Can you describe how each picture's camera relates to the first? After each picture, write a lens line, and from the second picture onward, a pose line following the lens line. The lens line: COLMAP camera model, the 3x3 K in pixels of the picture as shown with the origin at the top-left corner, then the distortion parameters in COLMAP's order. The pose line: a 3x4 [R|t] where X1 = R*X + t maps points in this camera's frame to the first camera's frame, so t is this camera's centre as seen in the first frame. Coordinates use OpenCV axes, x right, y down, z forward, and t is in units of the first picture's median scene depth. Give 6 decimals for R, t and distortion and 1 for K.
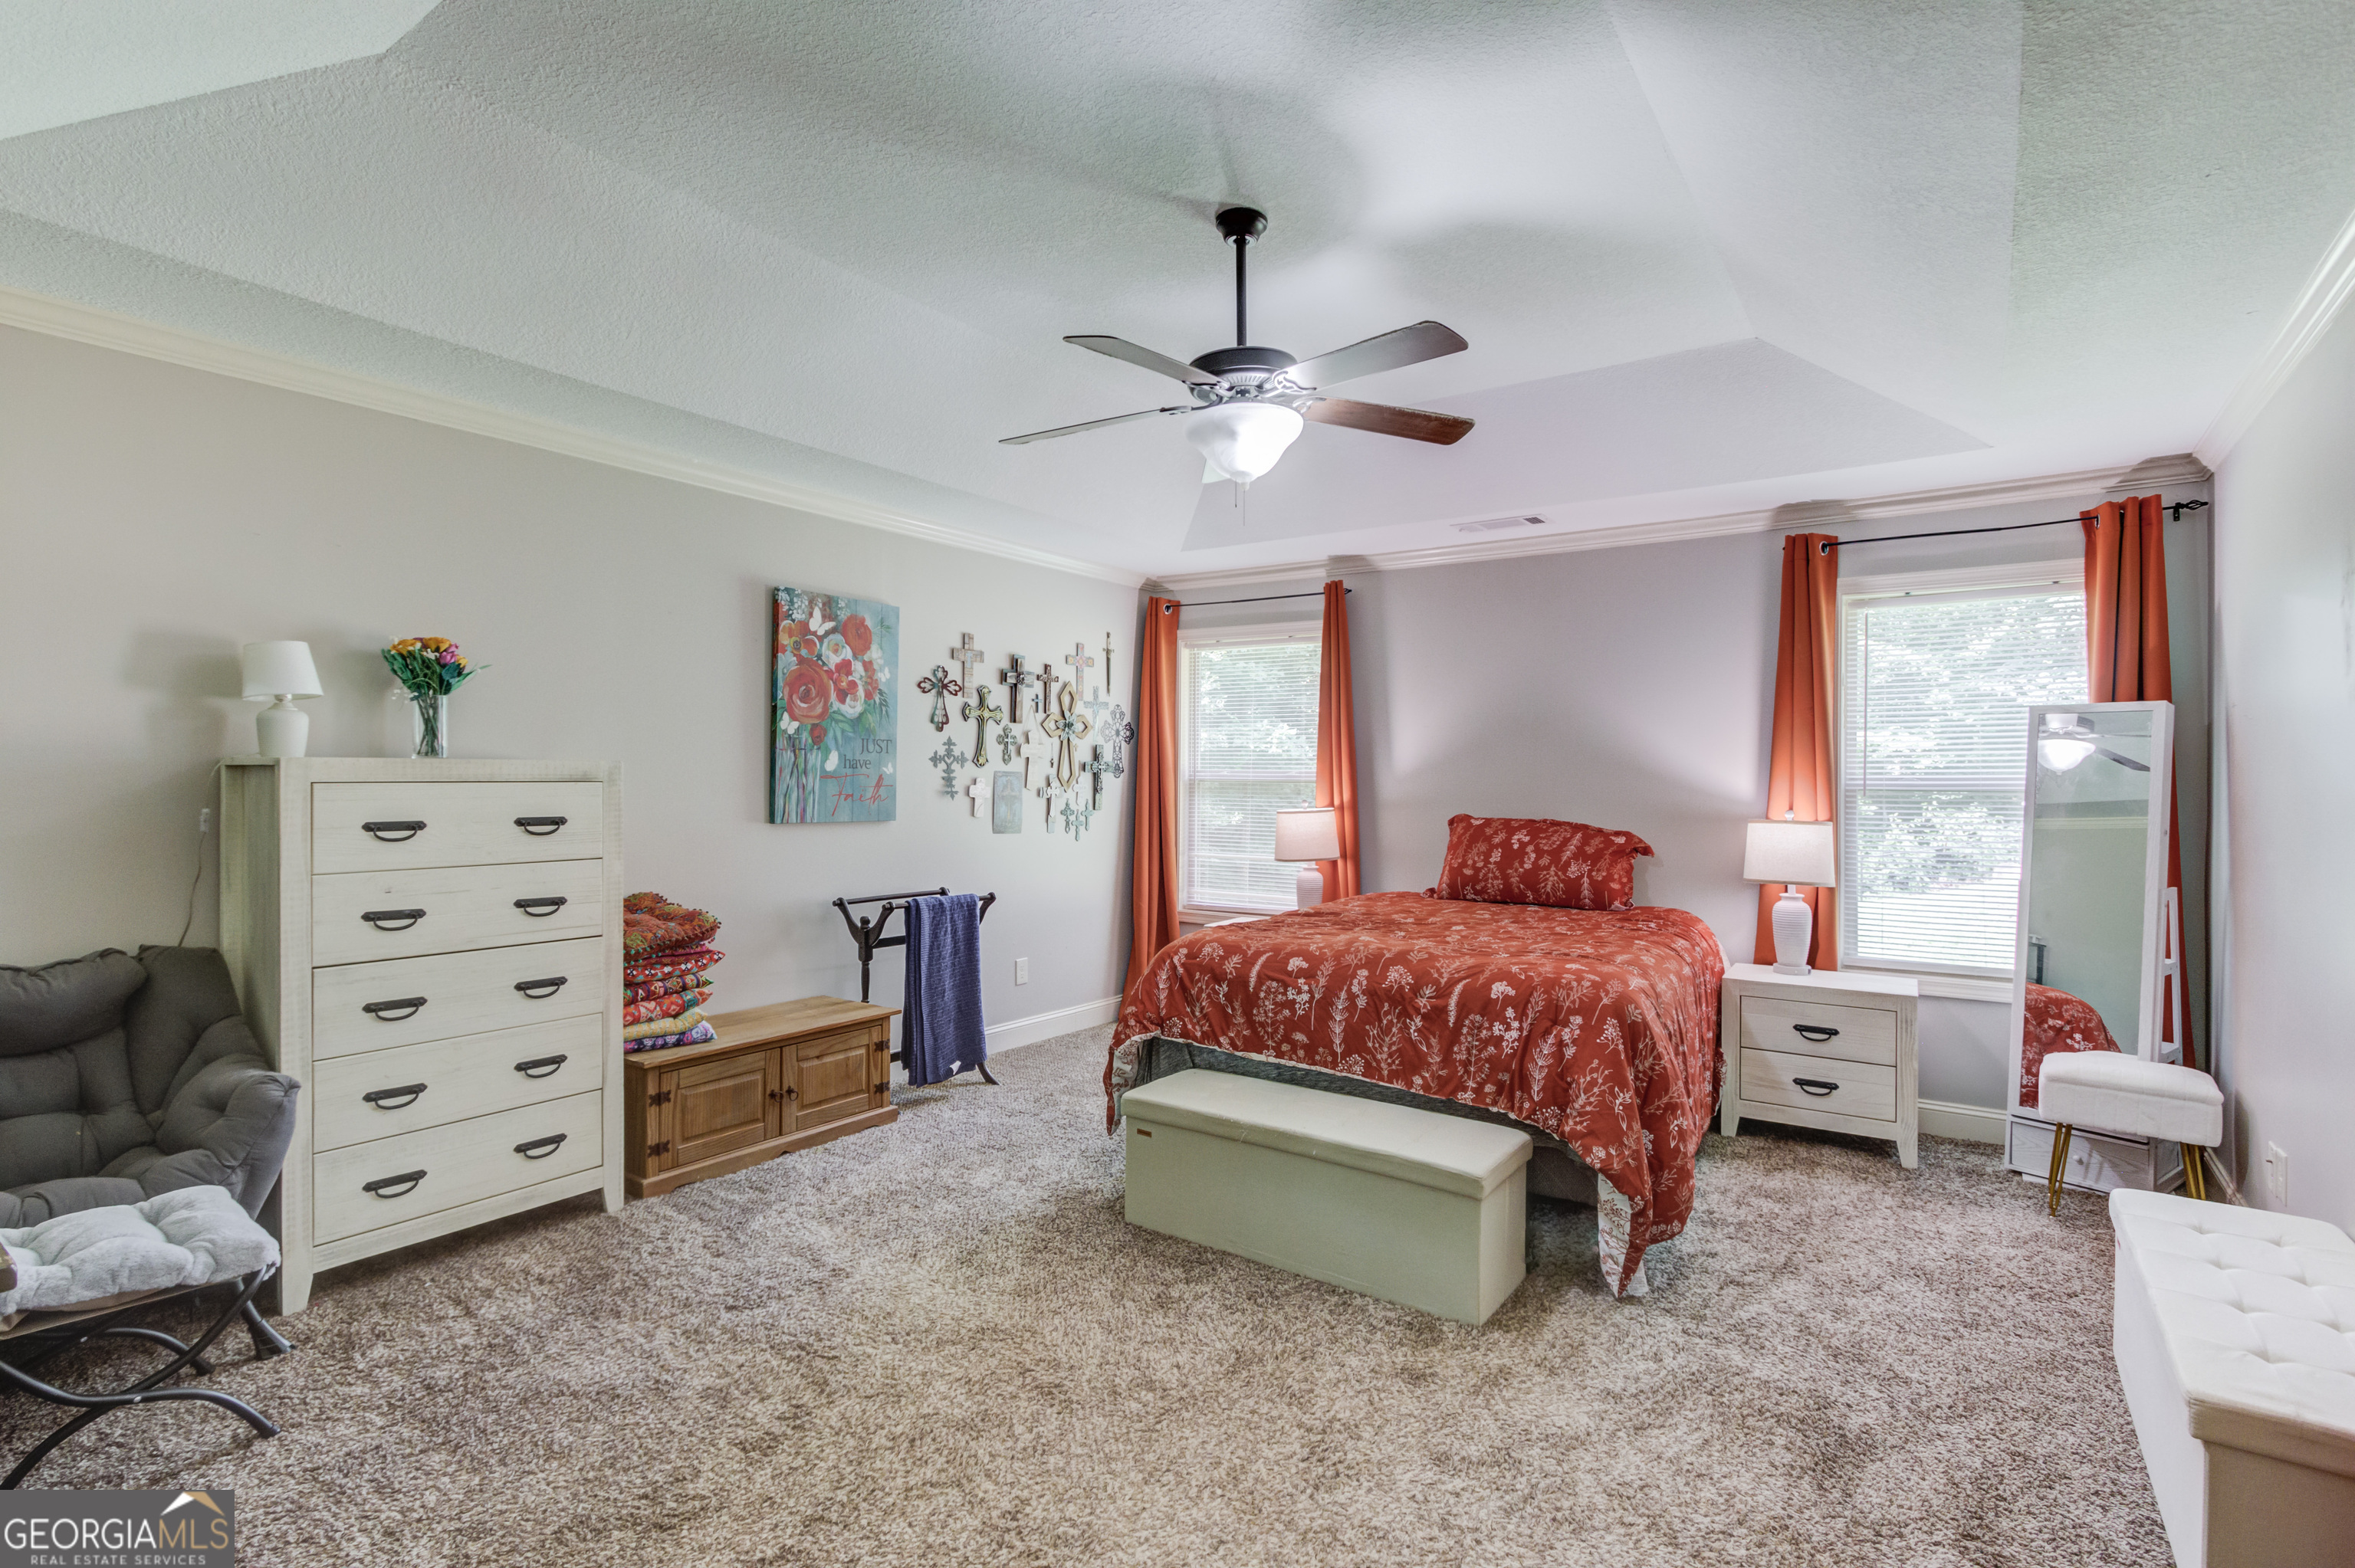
lens RADIAL K [[1136.6, 0, 1171.4], [0, 1136.6, 785.8], [0, 0, 1]] dist [-0.038757, 0.042365]
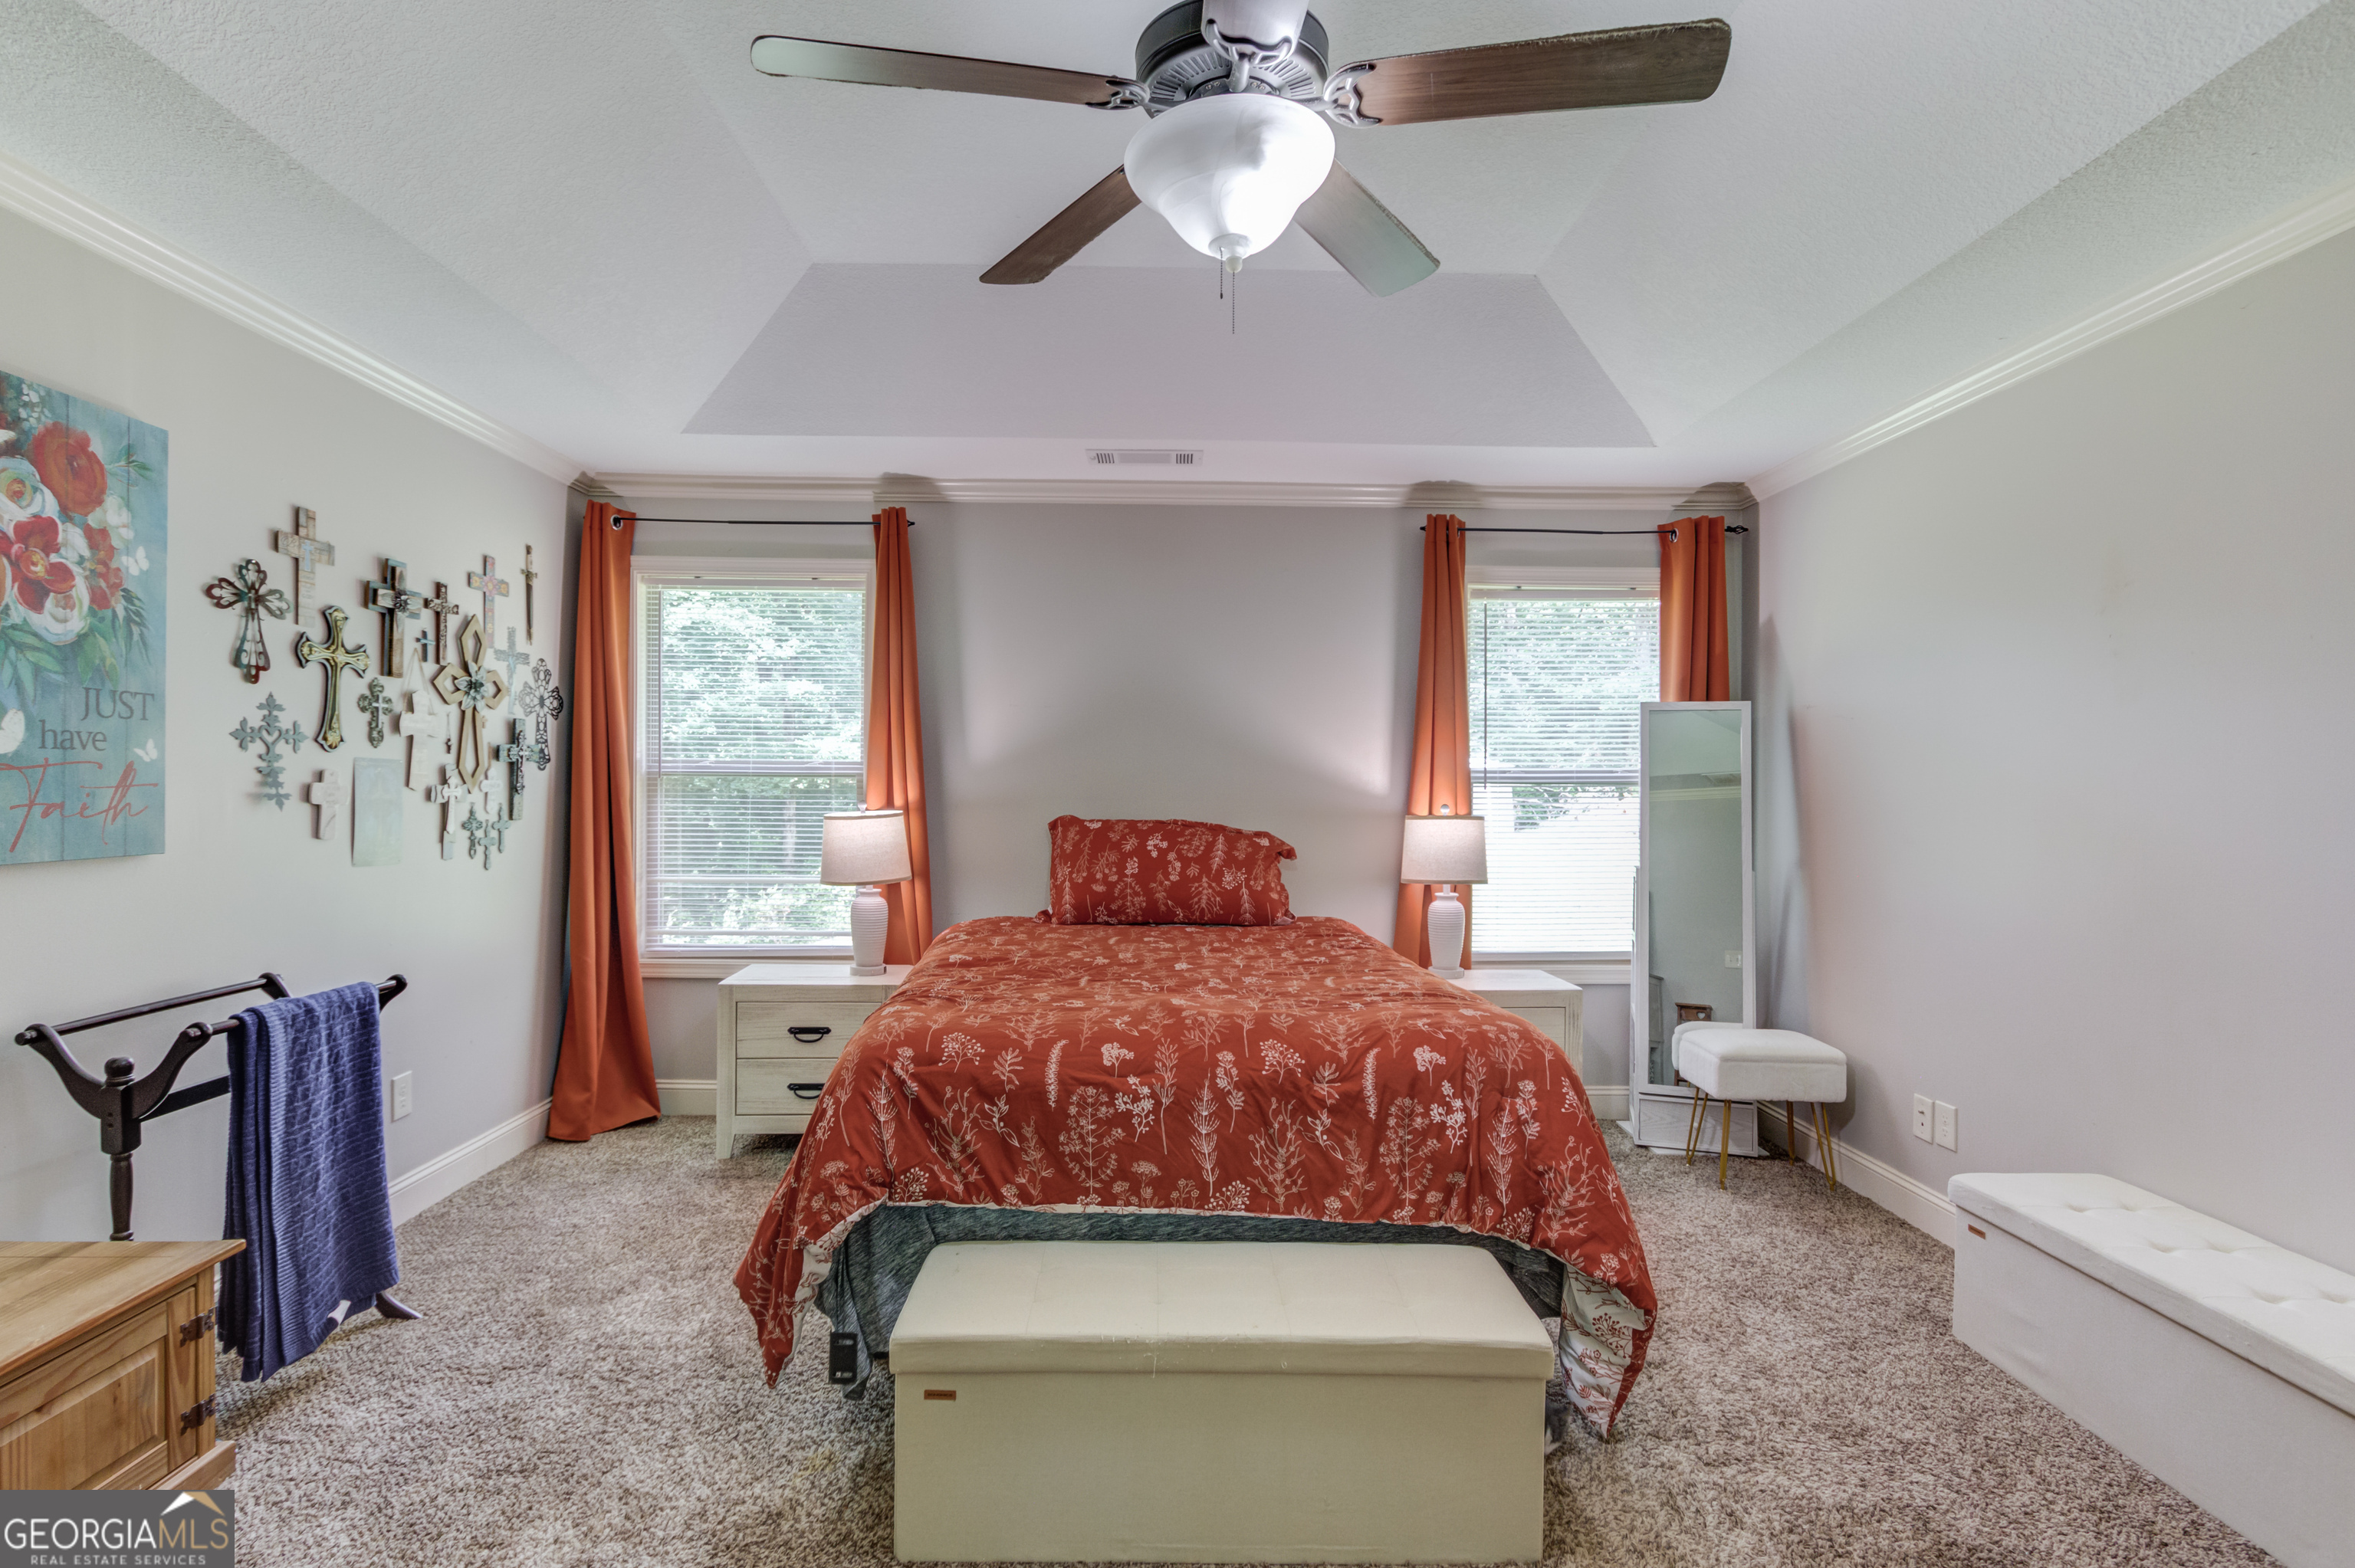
lens RADIAL K [[1154.0, 0, 1175.9], [0, 1154.0, 792.2], [0, 0, 1]] dist [-0.017146, 0.014414]
pose [[0.806801, -0.009461, 0.590748, -0.183900], [0.003661, 0.999933, 0.011014, -0.000825], [-0.590812, -0.006724, 0.806781, 0.323329]]
